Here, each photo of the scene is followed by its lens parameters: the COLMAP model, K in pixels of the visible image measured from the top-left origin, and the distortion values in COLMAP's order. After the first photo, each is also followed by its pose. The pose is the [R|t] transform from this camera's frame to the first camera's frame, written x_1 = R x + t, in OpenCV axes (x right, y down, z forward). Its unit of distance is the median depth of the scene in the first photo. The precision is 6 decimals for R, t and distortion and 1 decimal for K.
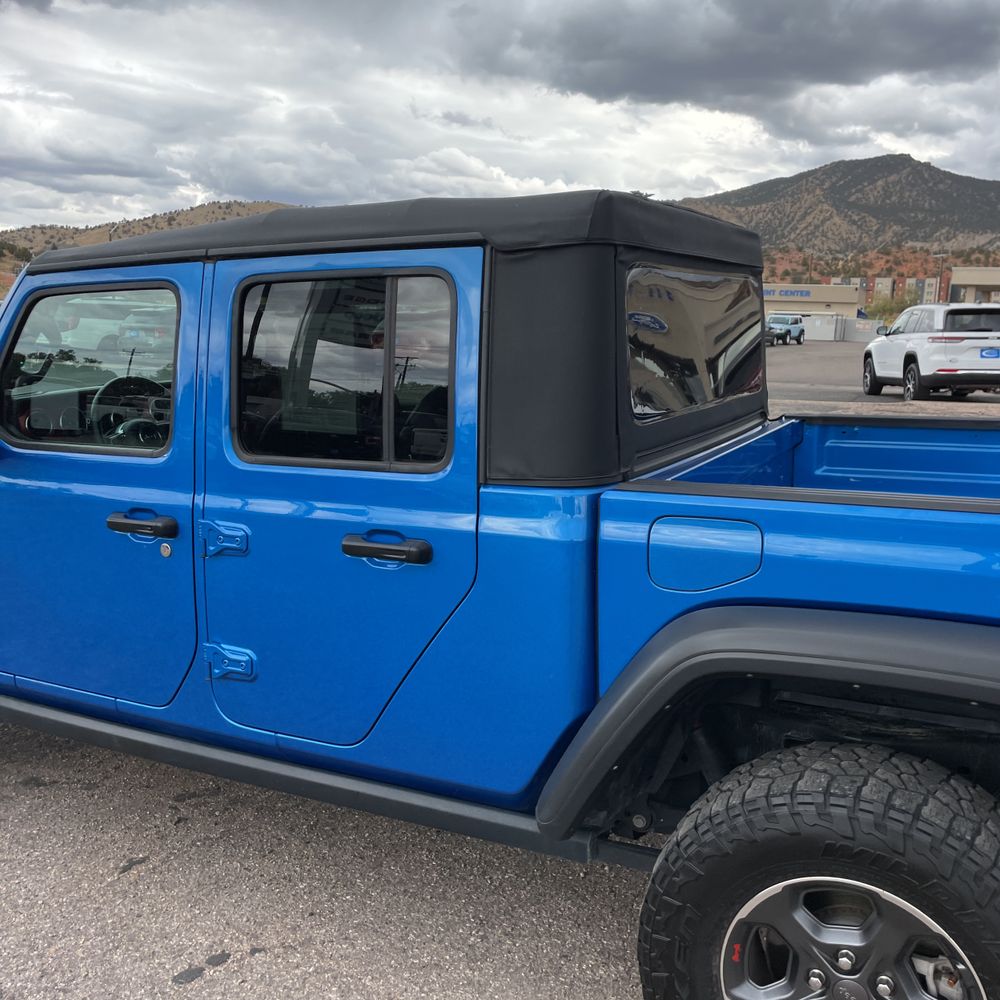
lens RADIAL K [[997.2, 0, 496.0], [0, 997.2, 504.0], [0, 0, 1]] dist [0.090163, -0.111221]
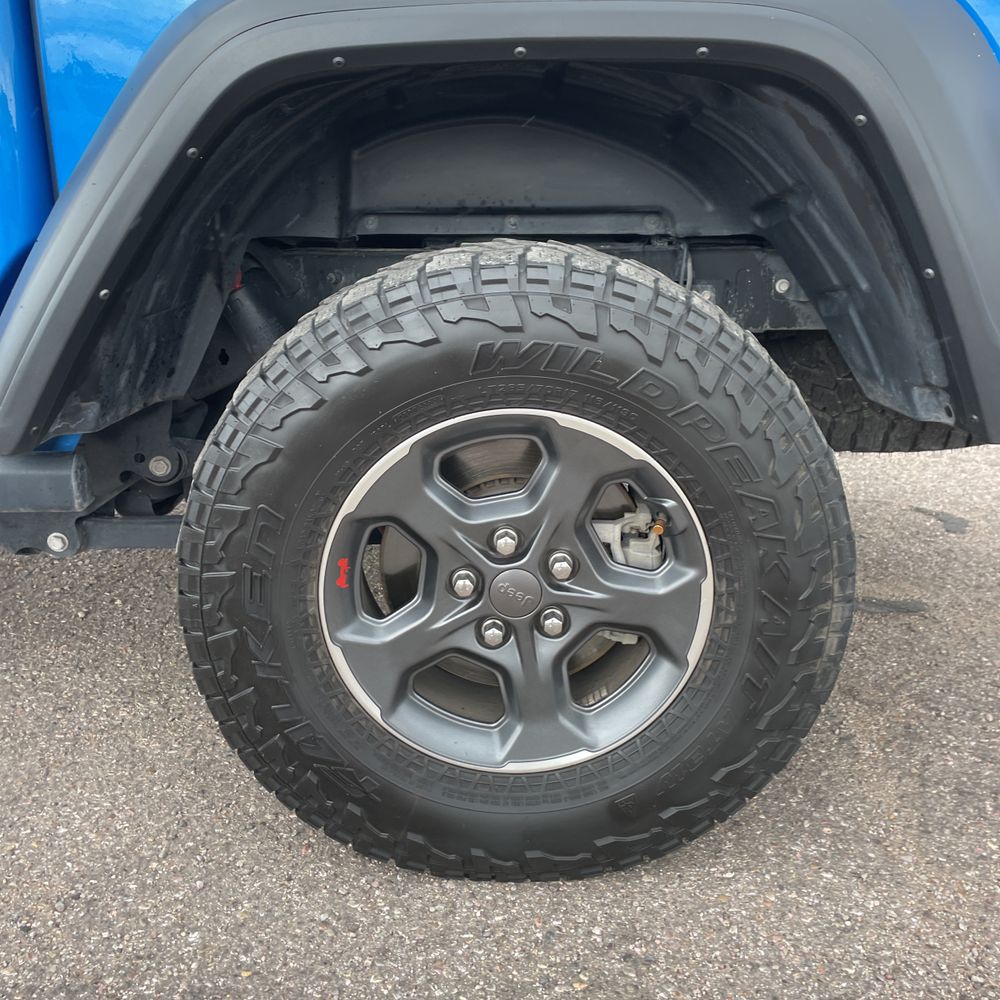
lens RADIAL K [[997.2, 0, 496.0], [0, 997.2, 504.0], [0, 0, 1]] dist [0.090163, -0.111221]
pose [[0.879600, -0.122956, 0.459550, 0.042007], [0.052906, 0.985312, 0.162363, 0.309837], [-0.472763, -0.118502, 0.873185, 0.424948]]
